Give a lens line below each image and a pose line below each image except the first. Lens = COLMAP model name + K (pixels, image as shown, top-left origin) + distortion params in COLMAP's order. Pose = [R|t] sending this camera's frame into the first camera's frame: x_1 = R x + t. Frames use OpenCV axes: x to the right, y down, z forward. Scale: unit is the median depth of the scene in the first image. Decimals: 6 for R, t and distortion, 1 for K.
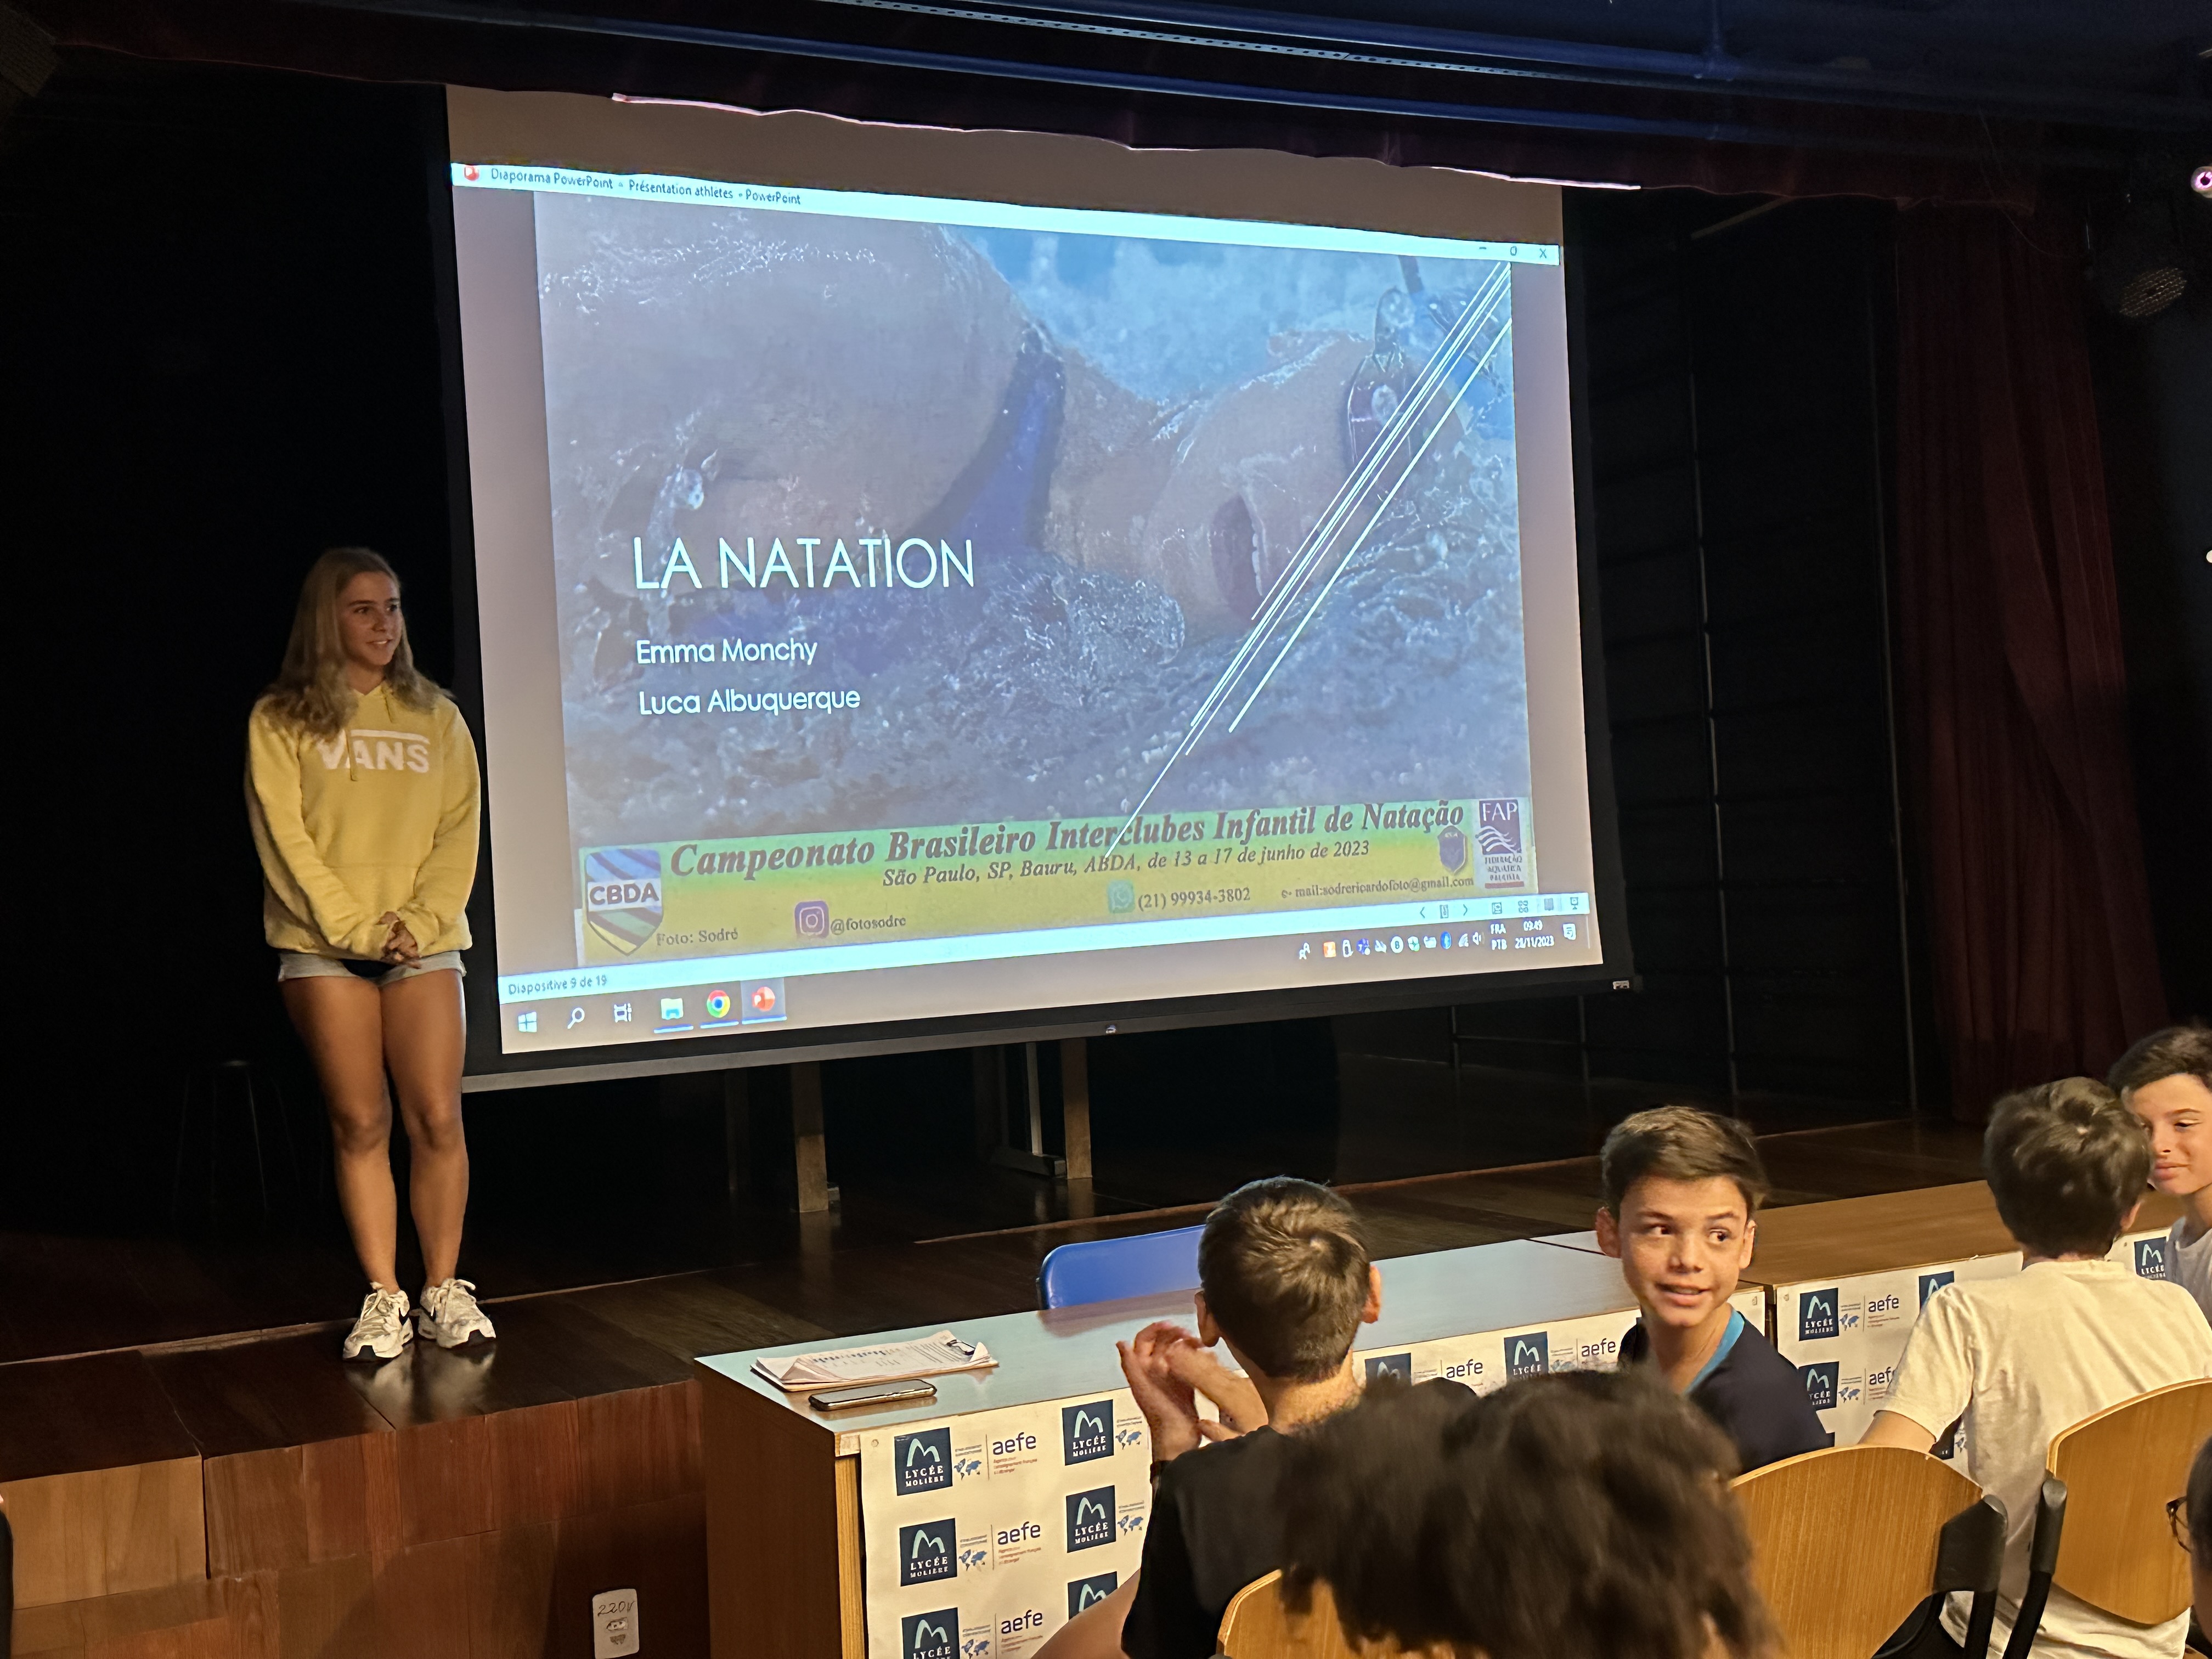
lens RADIAL K [[2484.8, 0, 1118.6], [0, 2484.8, 849.7], [0, 0, 1]] dist [0.152228, 0.000000]
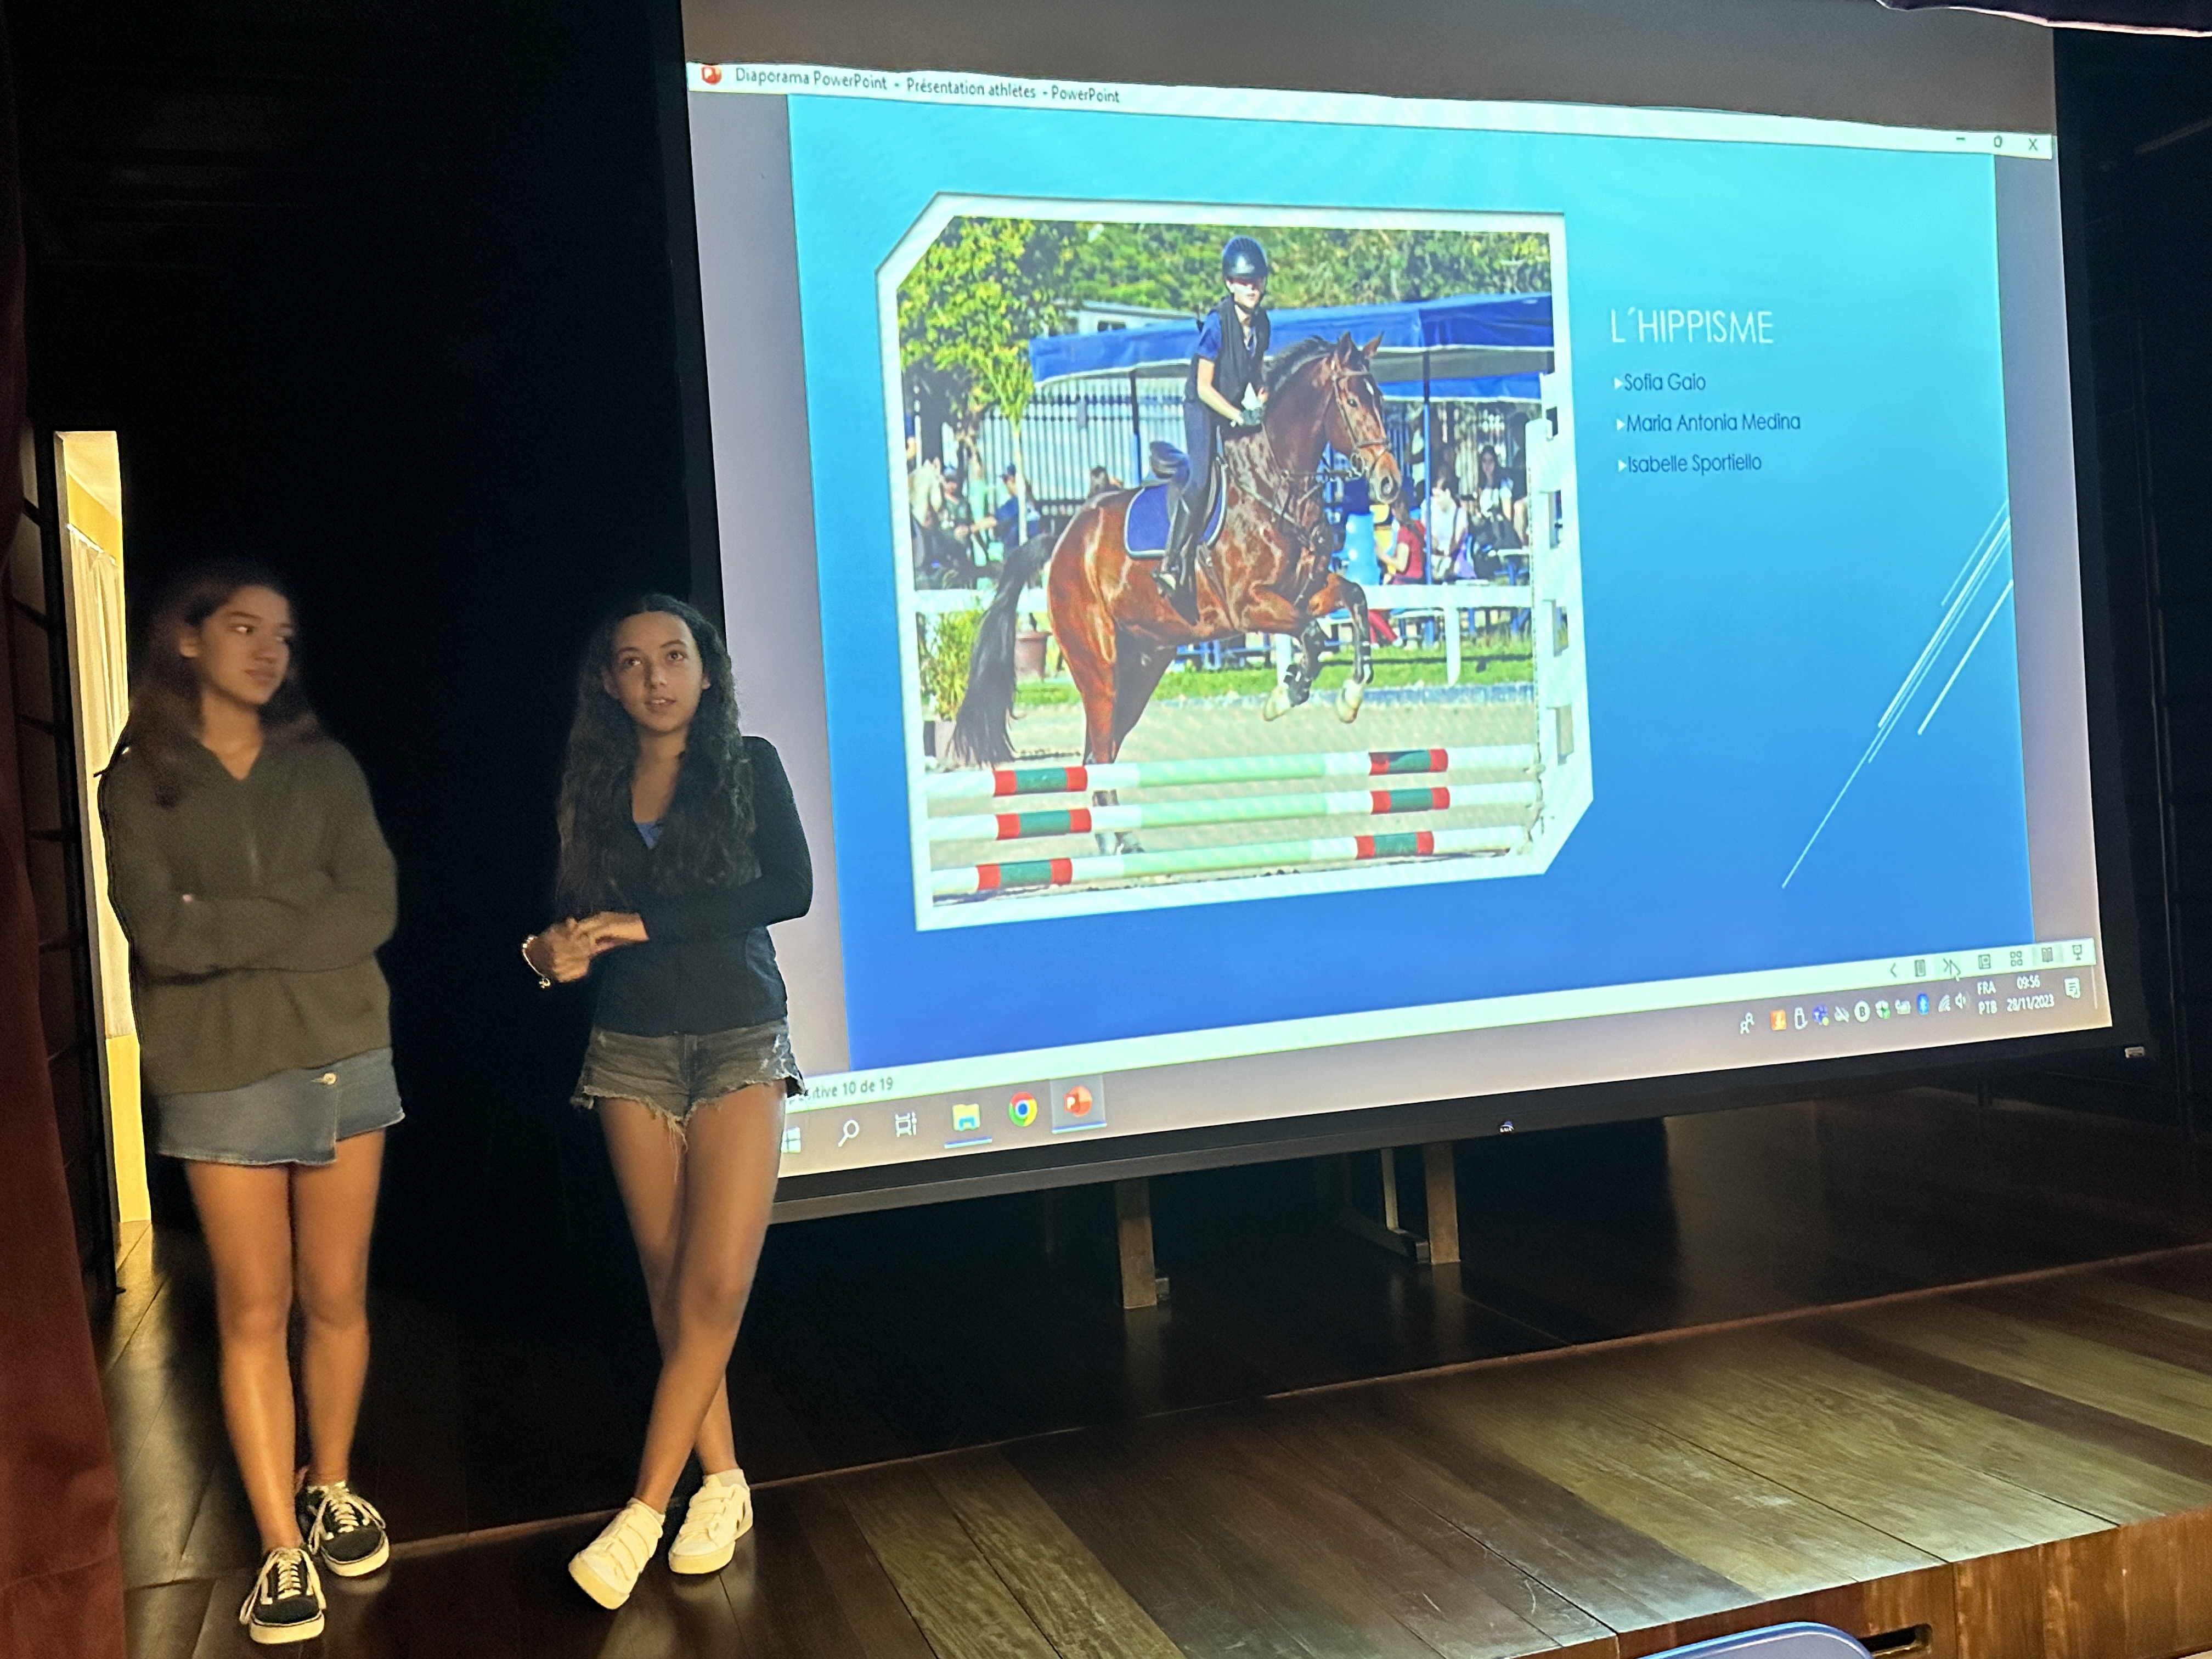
lens RADIAL K [[1989.2, 0, 1088.6], [0, 1989.2, 837.3], [0, 0, 1]] dist [0.045737, -0.014789]
pose [[0.990336, -0.005017, -0.138600, -0.044708], [0.009026, 0.999558, 0.028311, -0.038196], [0.138397, -0.029289, 0.989944, 0.329905]]
